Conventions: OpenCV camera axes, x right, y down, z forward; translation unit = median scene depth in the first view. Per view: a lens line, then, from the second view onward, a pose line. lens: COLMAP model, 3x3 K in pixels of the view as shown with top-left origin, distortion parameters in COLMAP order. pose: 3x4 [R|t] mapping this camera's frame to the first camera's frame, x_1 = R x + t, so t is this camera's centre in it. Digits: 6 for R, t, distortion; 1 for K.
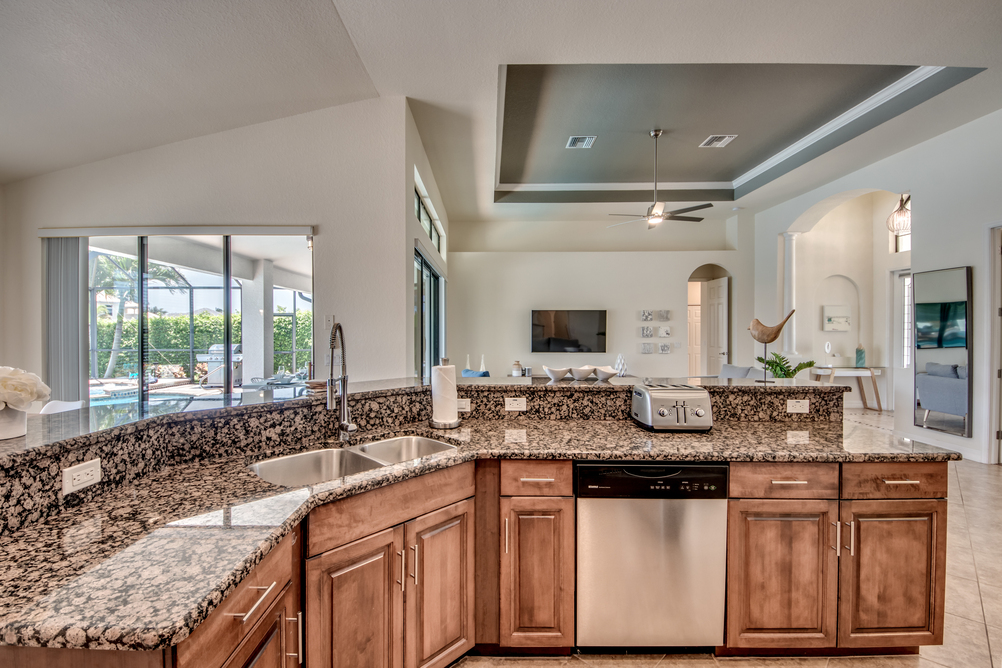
lens RADIAL K [[439.5, 0, 457.4], [0, 439.5, 331.3], [0, 0, 1]] dist [-0.023070, -0.001759]
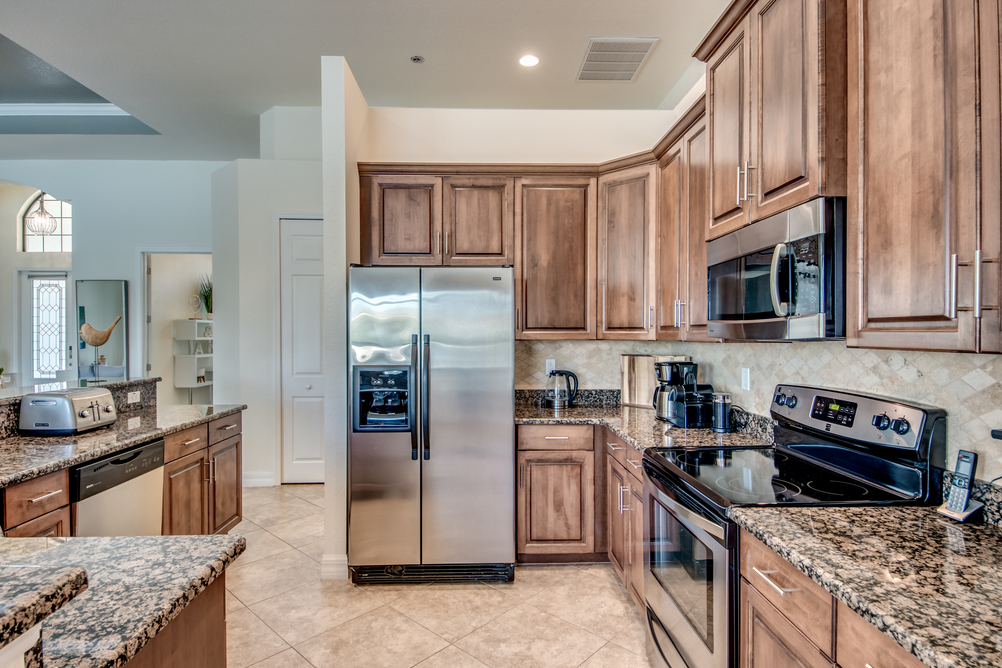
lens RADIAL K [[539.1, 0, 490.4], [0, 539.1, 327.6], [0, 0, 1]] dist [0.013756, -0.003994]
pose [[-0.052240, 0.005599, 0.998619, -0.771569], [0.006464, 0.999965, -0.005268, -0.006810], [-0.998614, 0.006180, -0.052275, 0.082223]]
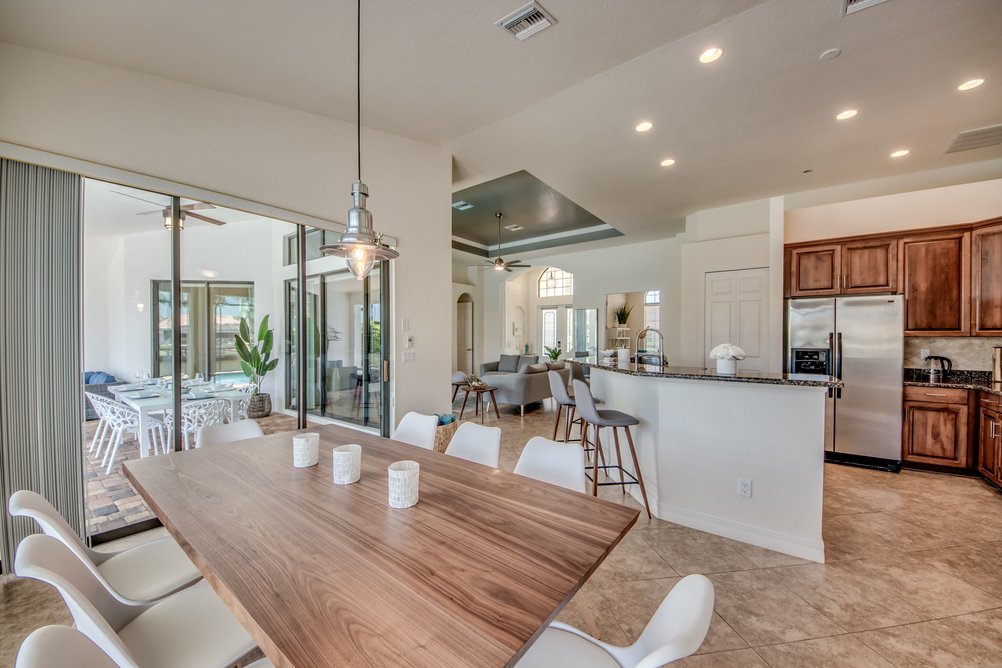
lens RADIAL K [[385.4, 0, 480.8], [0, 385.4, 338.4], [0, 0, 1]] dist [0.007274, -0.010811]
pose [[0.595247, -0.002474, 0.803539, -1.937150], [0.001911, 0.999997, 0.001663, 0.025378], [-0.803540, 0.000546, 0.595250, 0.461229]]
